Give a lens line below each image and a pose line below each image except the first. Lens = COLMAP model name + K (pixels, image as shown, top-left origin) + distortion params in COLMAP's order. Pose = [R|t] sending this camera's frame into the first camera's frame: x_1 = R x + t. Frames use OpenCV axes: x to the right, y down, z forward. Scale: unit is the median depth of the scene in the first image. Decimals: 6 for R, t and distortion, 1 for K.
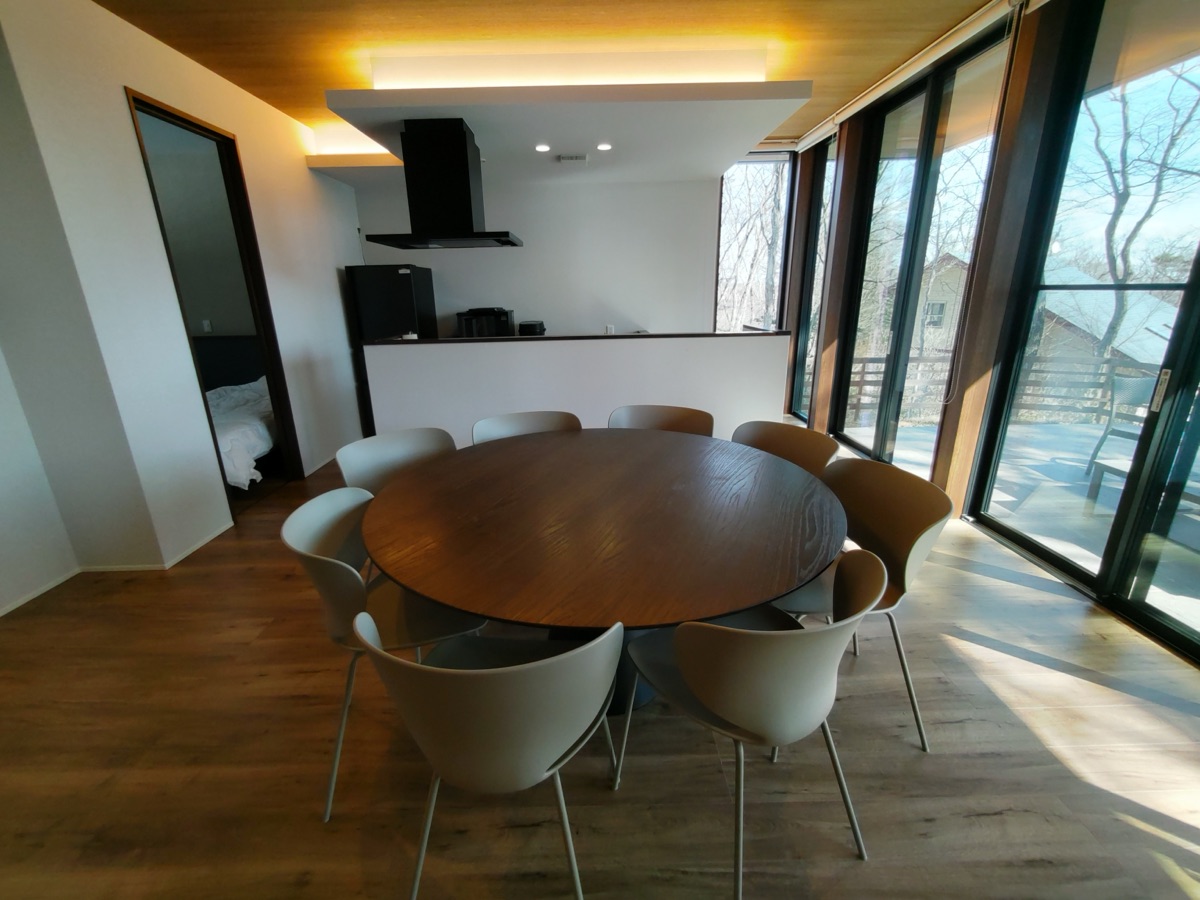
lens RADIAL K [[505.3, 0, 593.4], [0, 505.3, 443.9], [0, 0, 1]] dist [-0.000380, 0.000327]
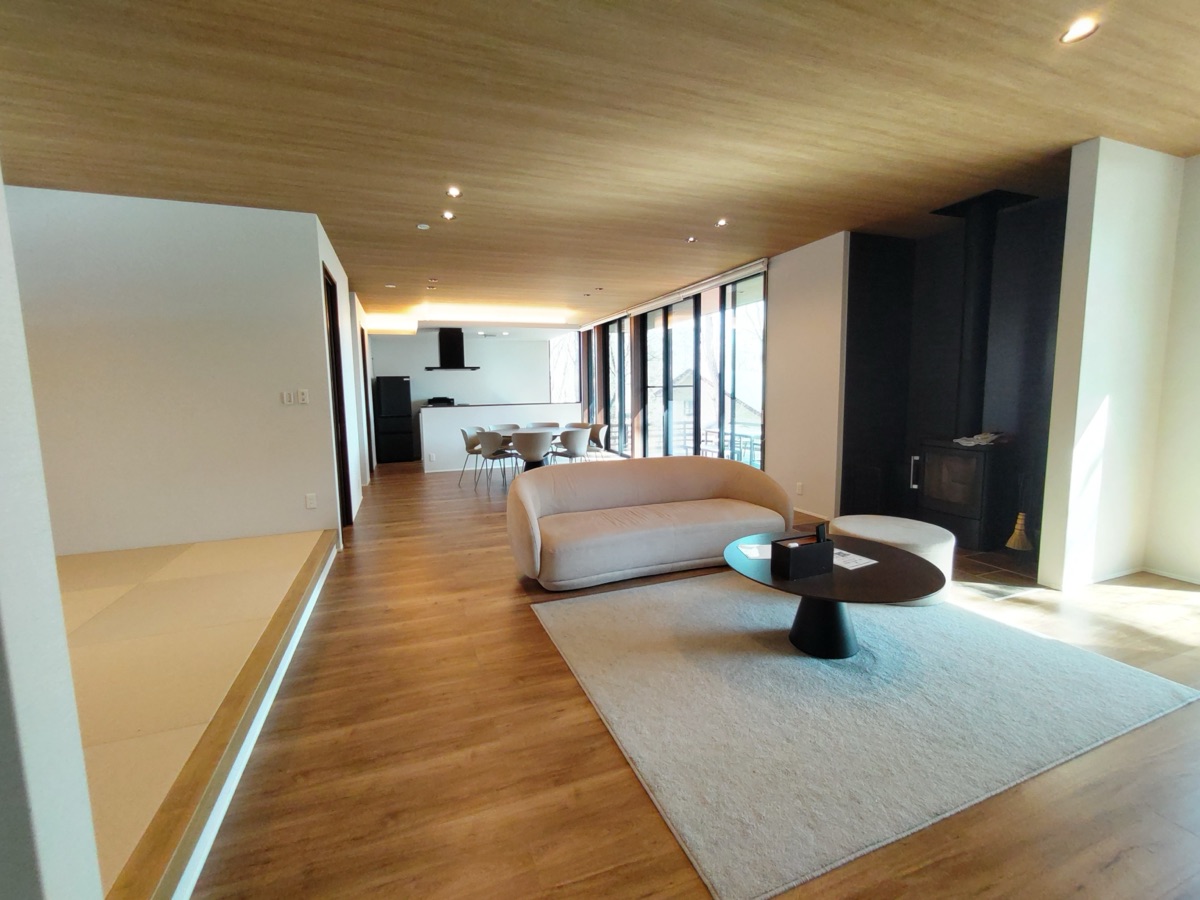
lens RADIAL K [[505.3, 0, 593.4], [0, 505.3, 443.9], [0, 0, 1]] dist [-0.000380, 0.000327]
pose [[0.943840, -0.036847, 0.328341, -0.382903], [0.100356, 0.978783, -0.178638, 0.411990], [-0.314793, 0.201557, 0.927513, -1.261582]]
